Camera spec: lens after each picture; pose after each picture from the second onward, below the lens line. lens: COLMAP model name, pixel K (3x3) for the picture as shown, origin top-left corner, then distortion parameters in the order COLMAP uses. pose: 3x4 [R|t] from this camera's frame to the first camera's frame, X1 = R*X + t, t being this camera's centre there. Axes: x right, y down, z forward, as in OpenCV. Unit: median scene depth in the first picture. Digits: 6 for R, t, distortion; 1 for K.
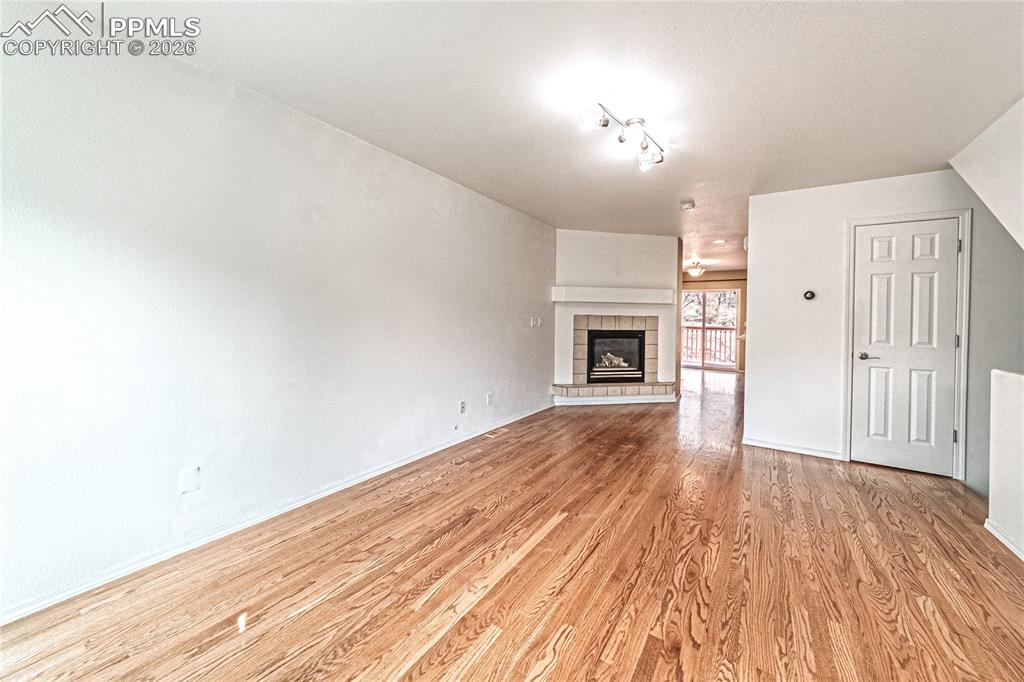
lens RADIAL K [[373.5, 0, 517.1], [0, 373.5, 320.4], [0, 0, 1]] dist [0.001218, -0.000244]
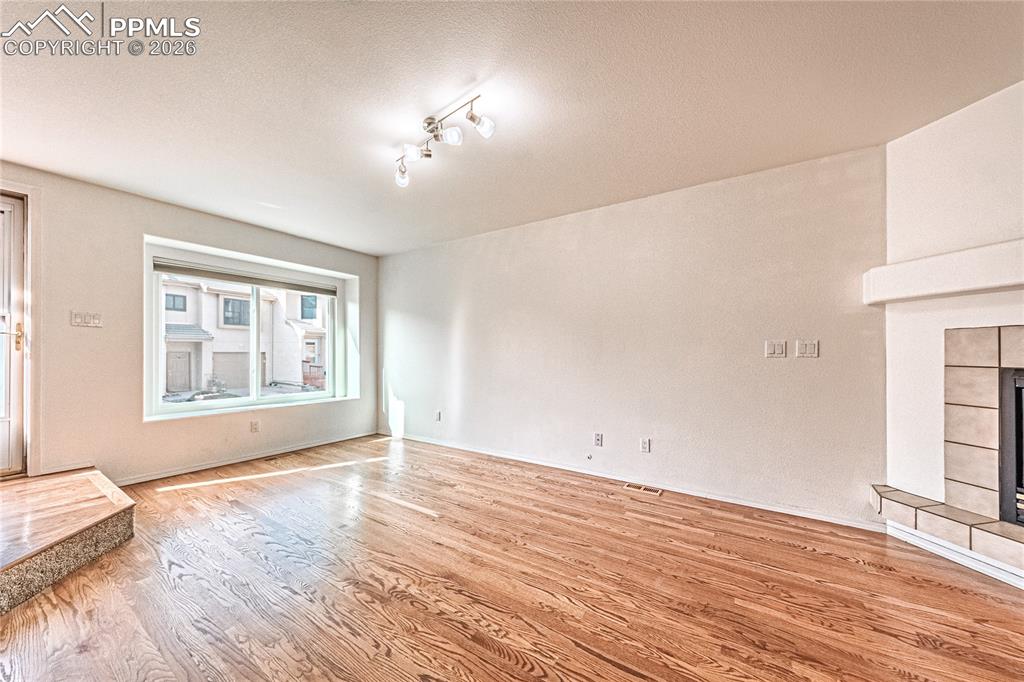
lens RADIAL K [[371.5, 0, 512.1], [0, 371.5, 353.6], [0, 0, 1]] dist [0.001881, 0.000170]
pose [[-0.008442, -0.011808, -0.999895, 1.033381], [-0.008655, 0.999894, -0.011735, 0.038233], [0.999927, 0.008555, -0.008544, 1.025353]]
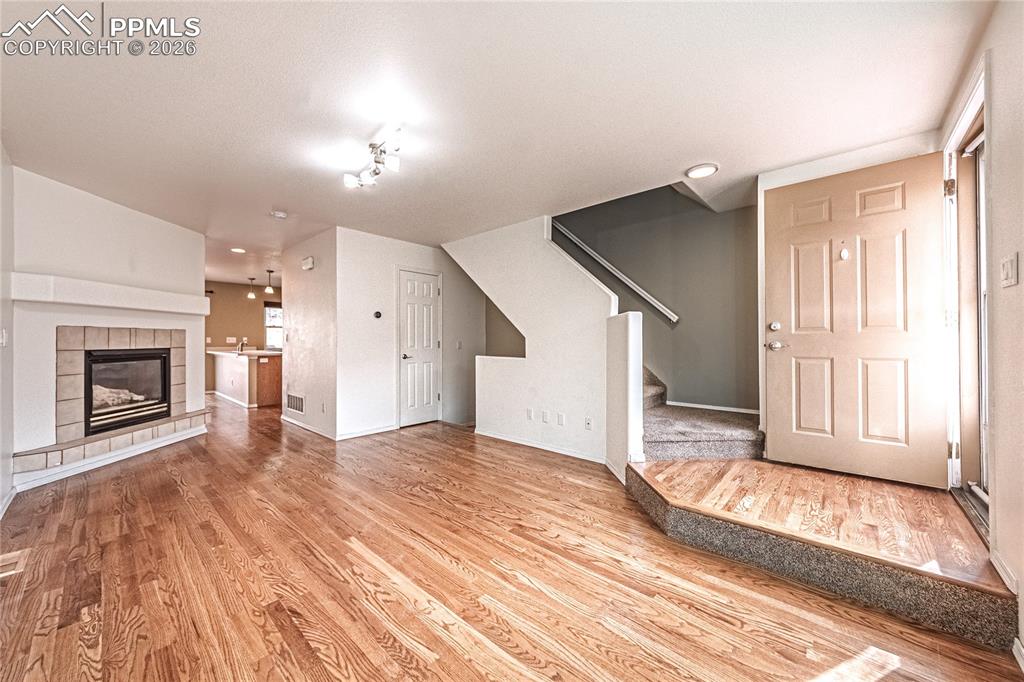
lens RADIAL K [[379.3, 0, 513.9], [0, 379.3, 336.4], [0, 0, 1]] dist [0.001612, 0.000142]
pose [[0.151986, -0.005577, 0.988367, -0.616049], [0.010826, 0.999933, 0.003978, 0.014462], [-0.988323, 0.010095, 0.152037, 0.378047]]
